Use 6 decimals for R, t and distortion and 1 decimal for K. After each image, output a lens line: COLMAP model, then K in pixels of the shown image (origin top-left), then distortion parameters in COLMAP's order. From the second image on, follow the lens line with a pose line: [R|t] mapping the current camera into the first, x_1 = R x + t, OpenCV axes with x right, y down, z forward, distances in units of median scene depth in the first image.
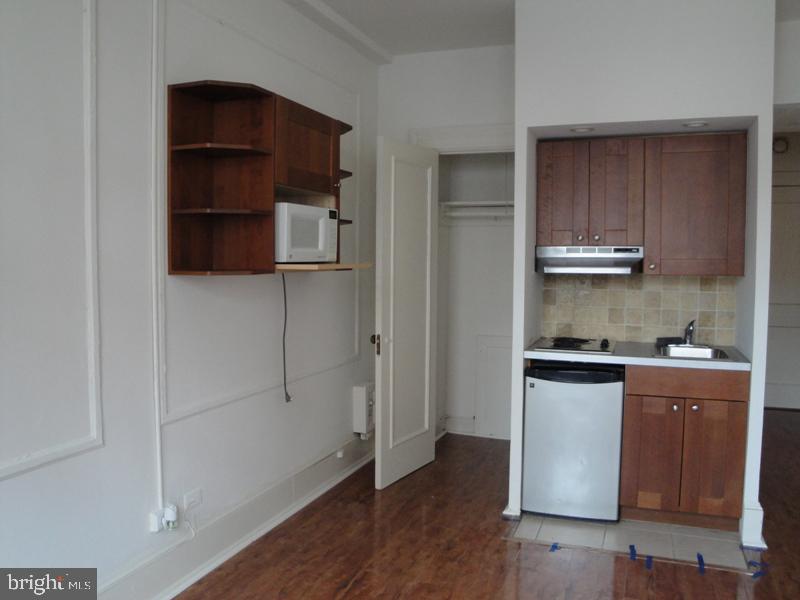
lens RADIAL K [[665.7, 0, 400.0], [0, 665.7, 300.0], [0, 0, 1]] dist [-0.146848, 0.122524]
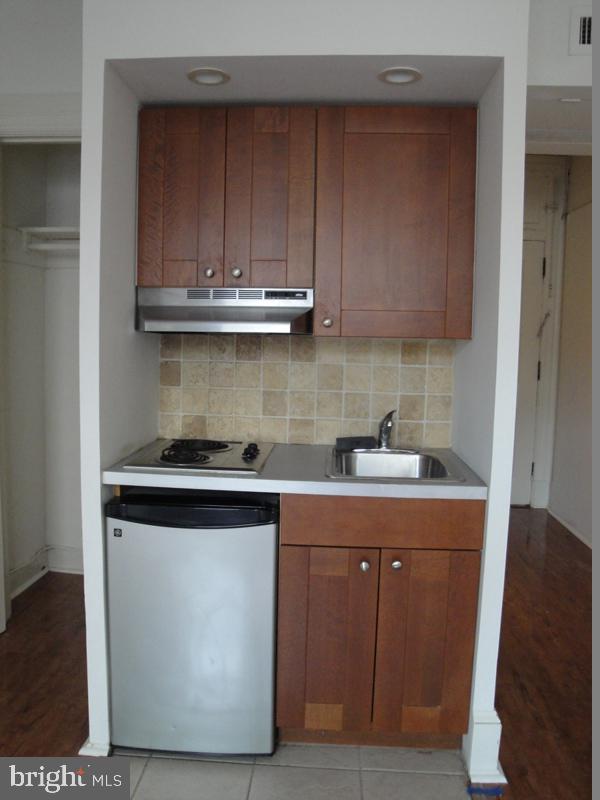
lens RADIAL K [[665.7, 0, 300.0], [0, 665.7, 400.0], [0, 0, 1]] dist [-0.146848, 0.122524]
pose [[0.955356, -0.012224, 0.295203, 0.177924], [0.000929, 0.999263, 0.038371, -0.003516], [-0.295455, -0.036383, 0.954664, 0.414867]]
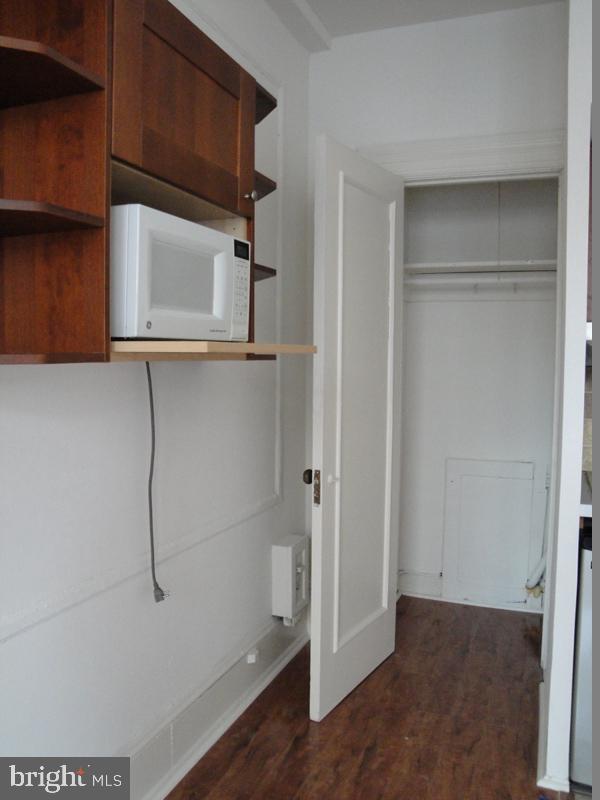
lens RADIAL K [[665.7, 0, 300.0], [0, 665.7, 400.0], [0, 0, 1]] dist [-0.146848, 0.122524]
pose [[0.999963, 0.000987, -0.008584, -0.045380], [-0.000976, 0.999999, 0.001375, -0.012065], [0.008586, -0.001367, 0.999962, 0.431899]]
